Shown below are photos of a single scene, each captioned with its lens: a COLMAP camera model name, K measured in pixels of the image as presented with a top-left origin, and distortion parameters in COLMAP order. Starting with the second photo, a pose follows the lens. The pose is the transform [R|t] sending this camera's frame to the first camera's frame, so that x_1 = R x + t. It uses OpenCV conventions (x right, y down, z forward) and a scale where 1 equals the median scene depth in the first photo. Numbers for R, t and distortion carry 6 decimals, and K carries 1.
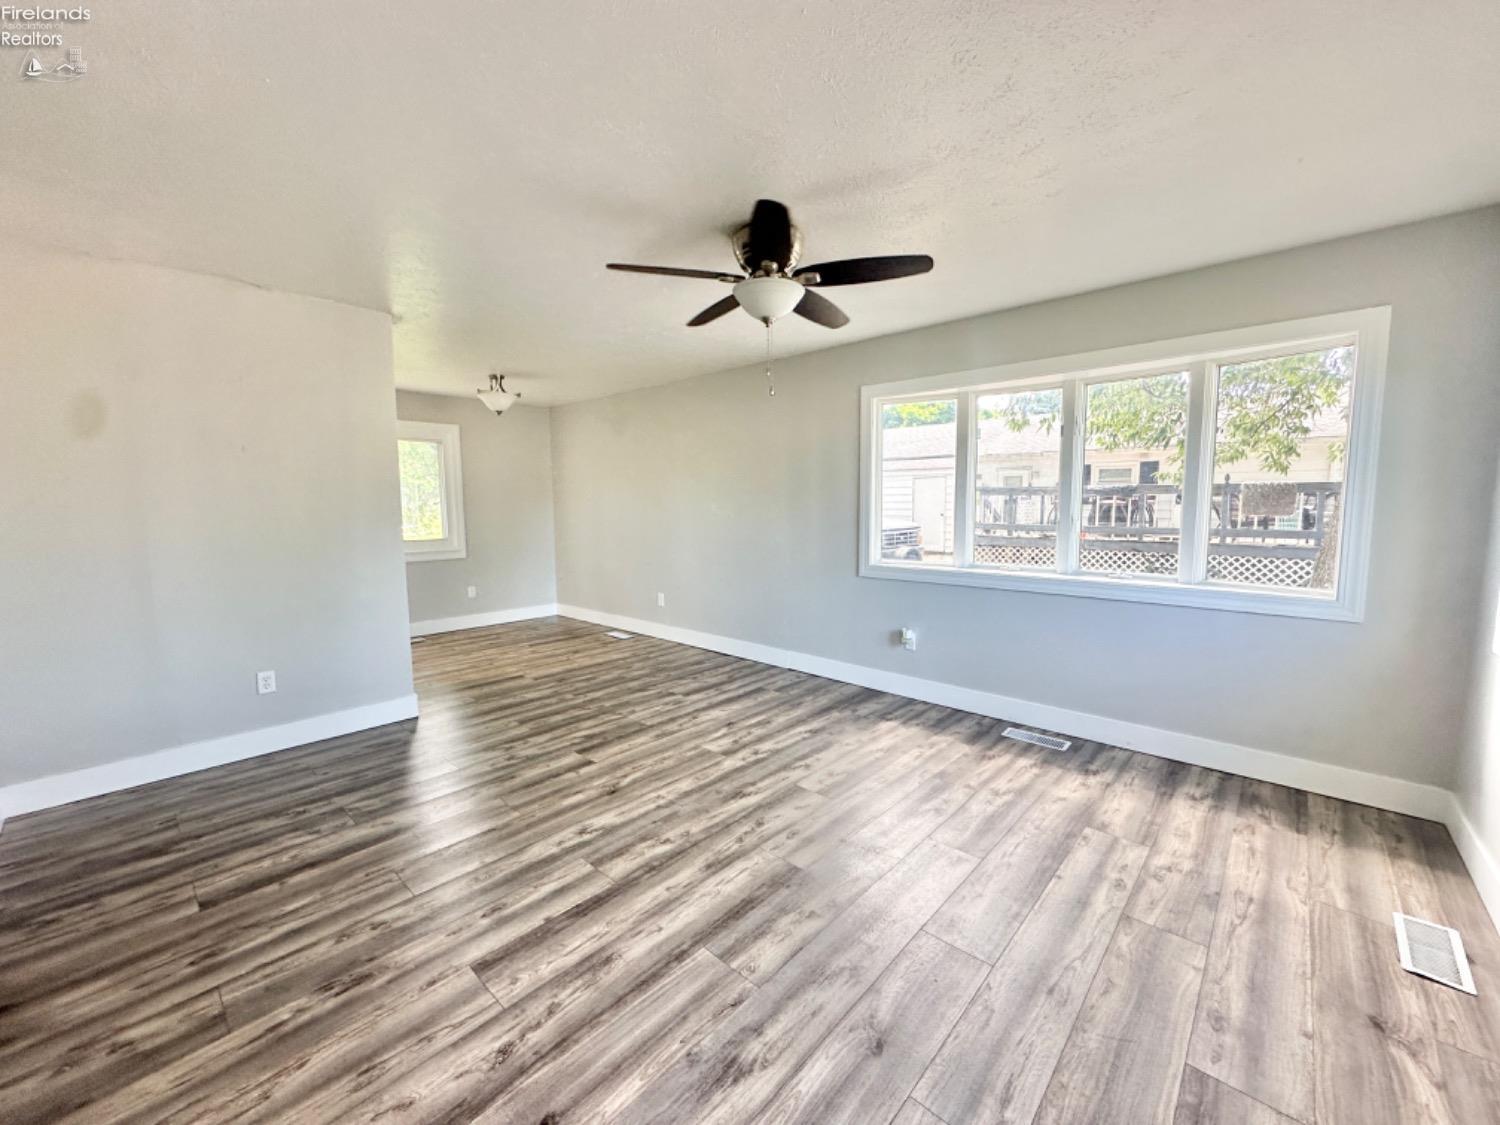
lens RADIAL K [[600.4, 0, 758.2], [0, 600.4, 560.9], [0, 0, 1]] dist [-0.002304, 0.000375]
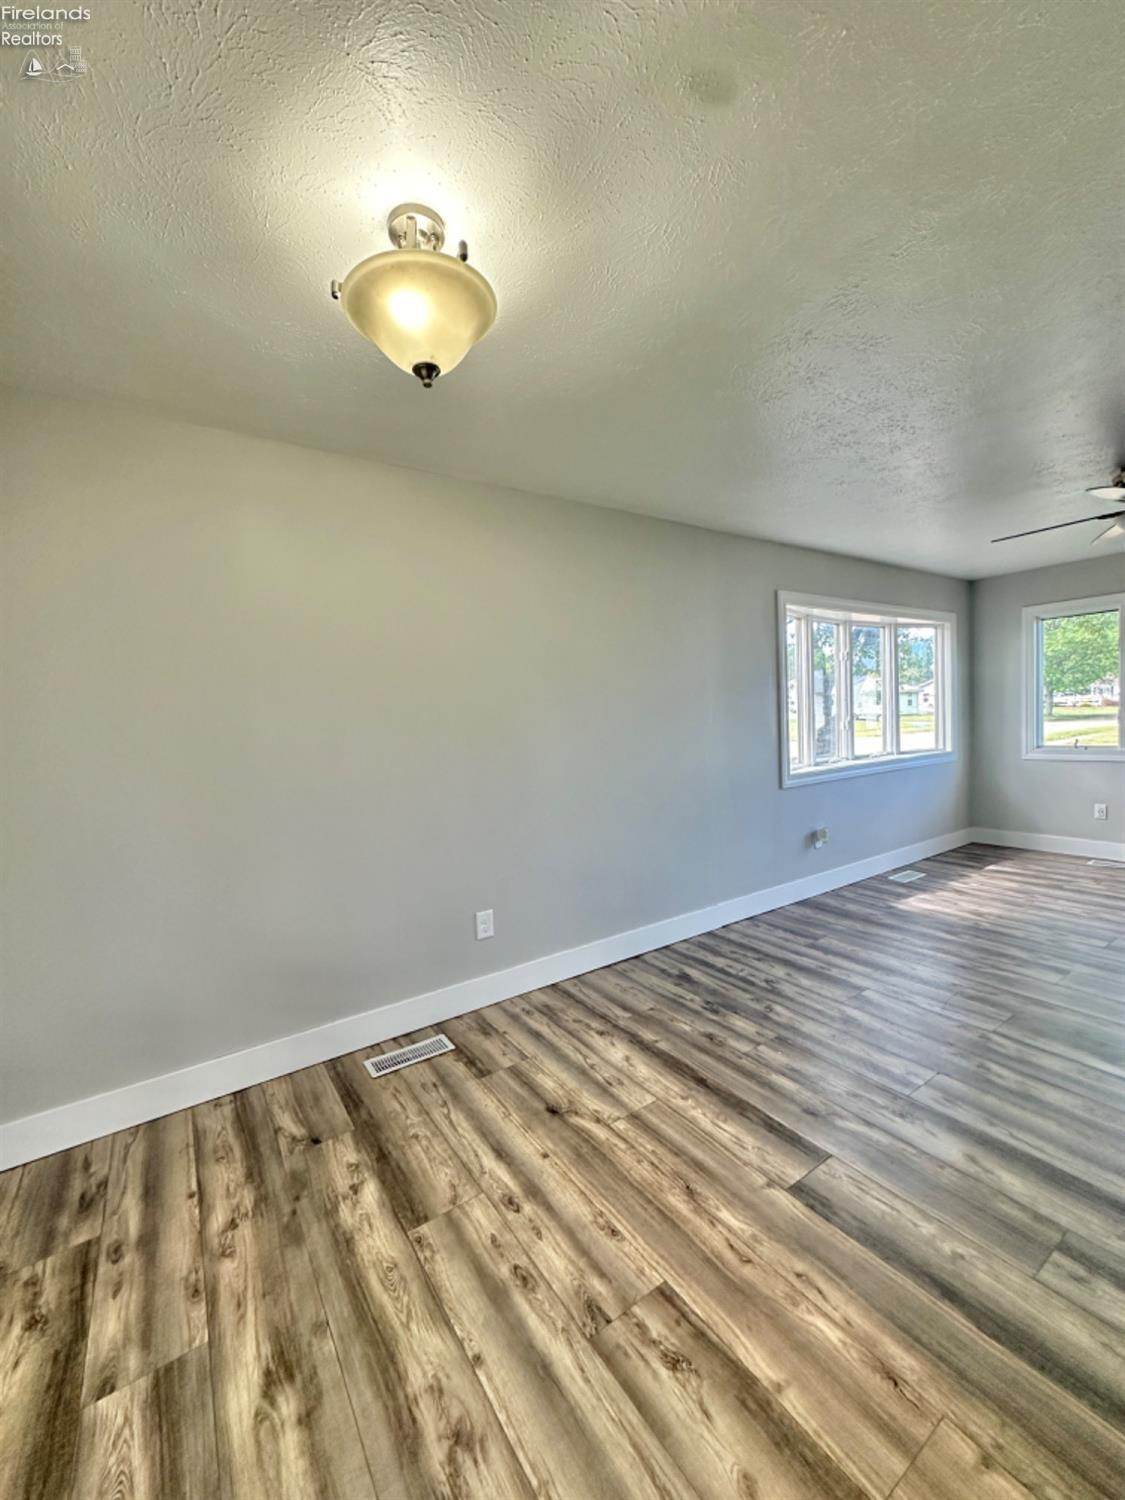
lens RADIAL K [[600.4, 0, 567.9], [0, 600.4, 747.1], [0, 0, 1]] dist [-0.002304, 0.000375]
pose [[0.236025, -0.050936, 0.970411, -1.067336], [0.138026, 0.990258, 0.018407, -0.132289], [-0.961894, 0.129598, 0.240757, 1.417994]]
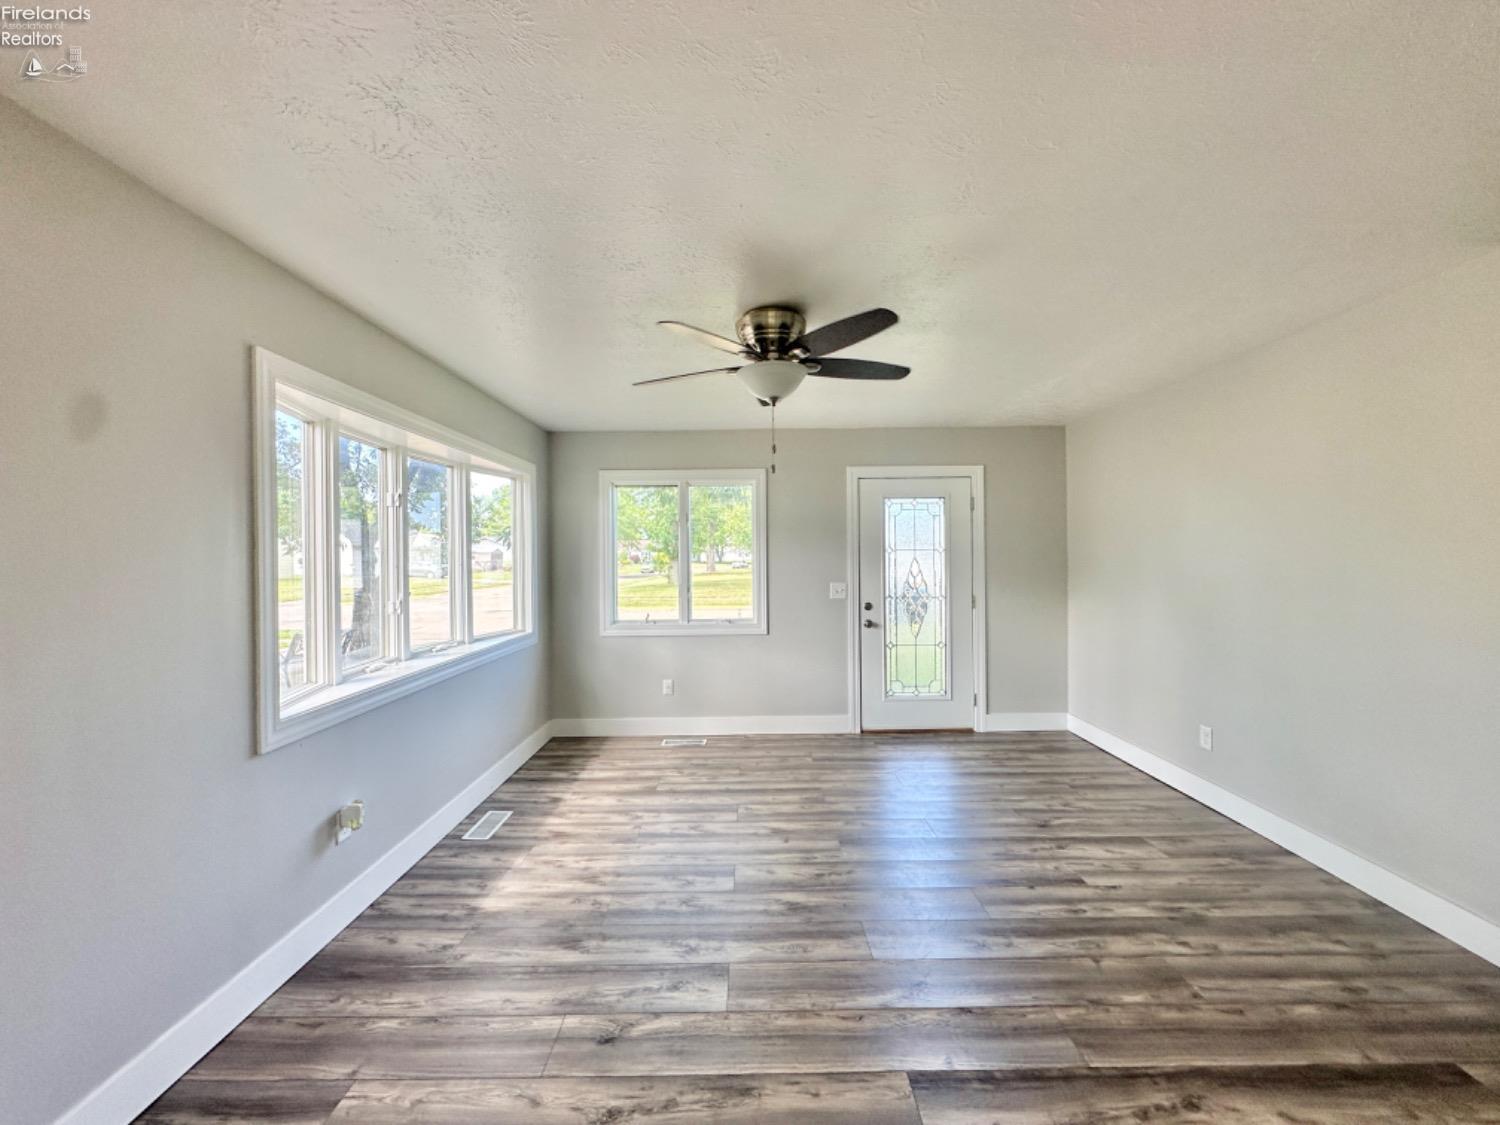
lens RADIAL K [[600.4, 0, 747.9], [0, 600.4, 564.2], [0, 0, 1]] dist [-0.002304, 0.000375]
pose [[-0.667393, 0.003755, 0.744696, -0.537242], [0.087574, 0.993445, 0.073474, -0.152339], [-0.739538, 0.114252, -0.663347, 1.317246]]
